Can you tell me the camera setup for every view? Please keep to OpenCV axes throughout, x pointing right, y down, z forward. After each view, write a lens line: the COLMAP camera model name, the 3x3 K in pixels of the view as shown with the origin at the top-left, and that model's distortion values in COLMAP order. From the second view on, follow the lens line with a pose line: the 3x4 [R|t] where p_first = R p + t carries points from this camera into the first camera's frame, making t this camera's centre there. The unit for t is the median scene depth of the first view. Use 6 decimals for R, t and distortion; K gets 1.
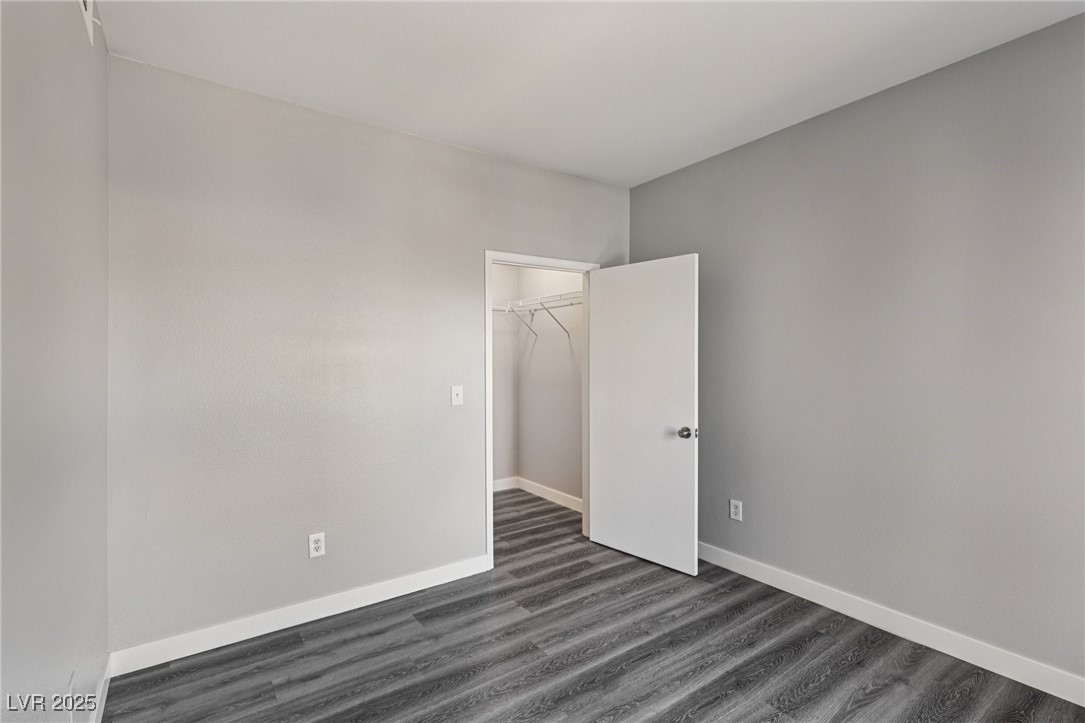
lens RADIAL K [[510.7, 0, 540.0], [0, 510.7, 363.5], [0, 0, 1]] dist [-0.003962, 0.000642]
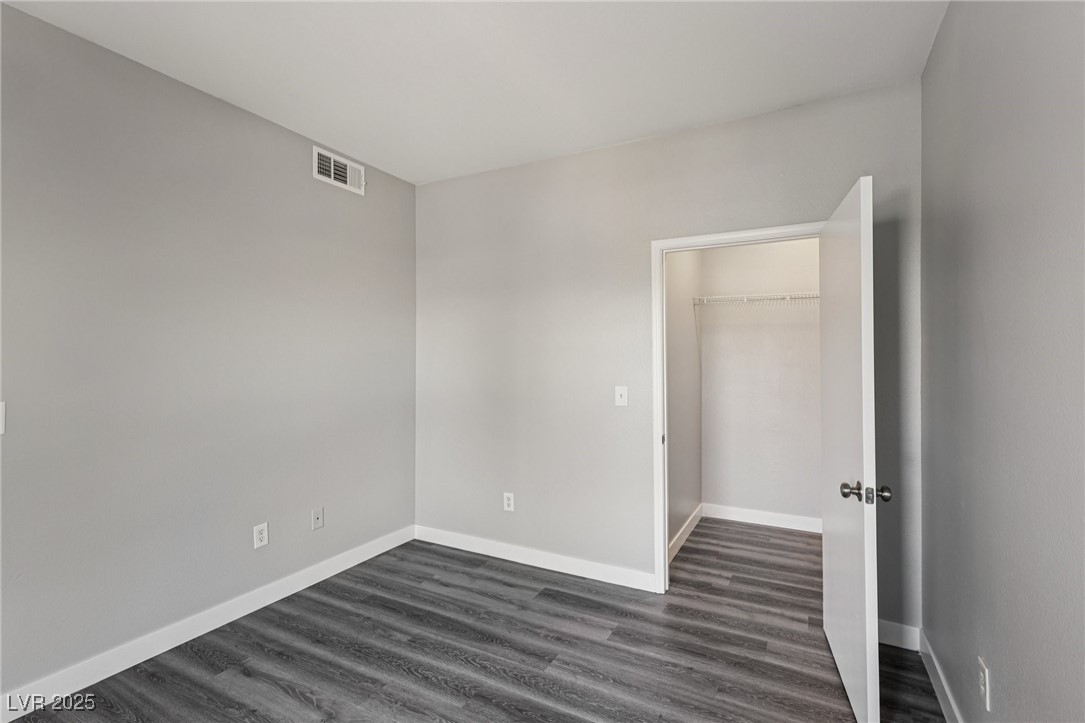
lens RADIAL K [[510.7, 0, 528.6], [0, 510.7, 354.5], [0, 0, 1]] dist [-0.003962, 0.000642]
pose [[0.428043, 0.000155, -0.903758, 0.758990], [-0.016201, 0.999841, -0.007502, -0.008273], [0.903613, 0.017853, 0.427978, 0.491882]]
